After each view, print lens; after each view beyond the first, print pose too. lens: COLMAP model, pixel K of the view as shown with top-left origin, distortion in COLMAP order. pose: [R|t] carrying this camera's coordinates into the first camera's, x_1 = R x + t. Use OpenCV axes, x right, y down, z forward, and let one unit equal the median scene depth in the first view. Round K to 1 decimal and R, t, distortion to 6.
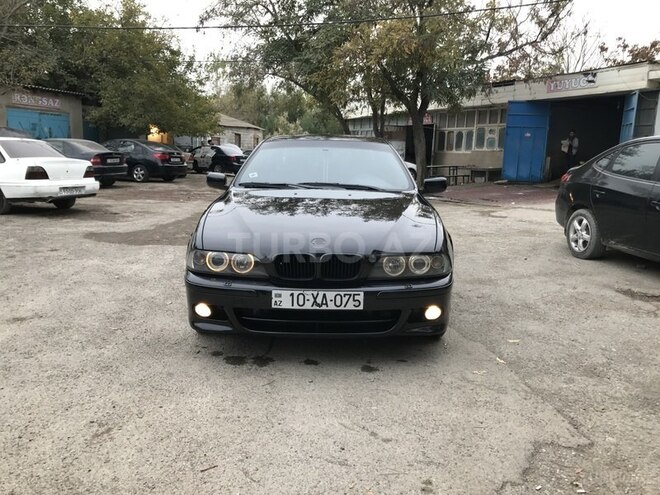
lens RADIAL K [[539.4, 0, 331.6], [0, 539.4, 249.4], [0, 0, 1]] dist [0.013537, -0.009325]
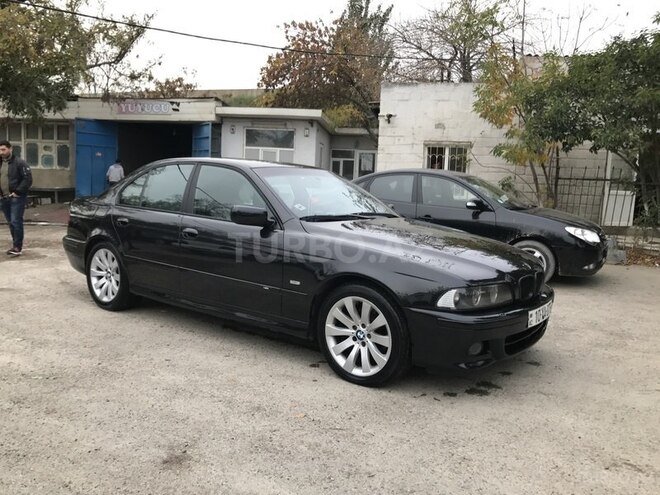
lens RADIAL K [[539.4, 0, 330.9], [0, 539.4, 246.6], [0, 0, 1]] dist [0.013537, -0.009325]
pose [[0.601909, -0.089135, 0.793574, -0.971563], [0.118324, 0.992737, 0.021759, -0.102870], [-0.789750, 0.080802, 0.608084, 0.503991]]
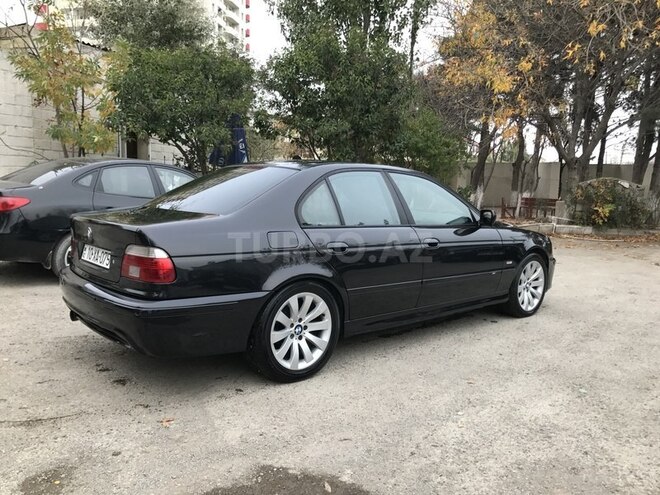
lens RADIAL K [[539.4, 0, 333.1], [0, 539.4, 246.4], [0, 0, 1]] dist [0.013537, -0.009325]
pose [[-0.645277, -0.114703, 0.755289, -0.958914], [0.113466, 0.963308, 0.243234, -0.413114], [-0.755475, 0.242653, -0.608585, 2.186915]]
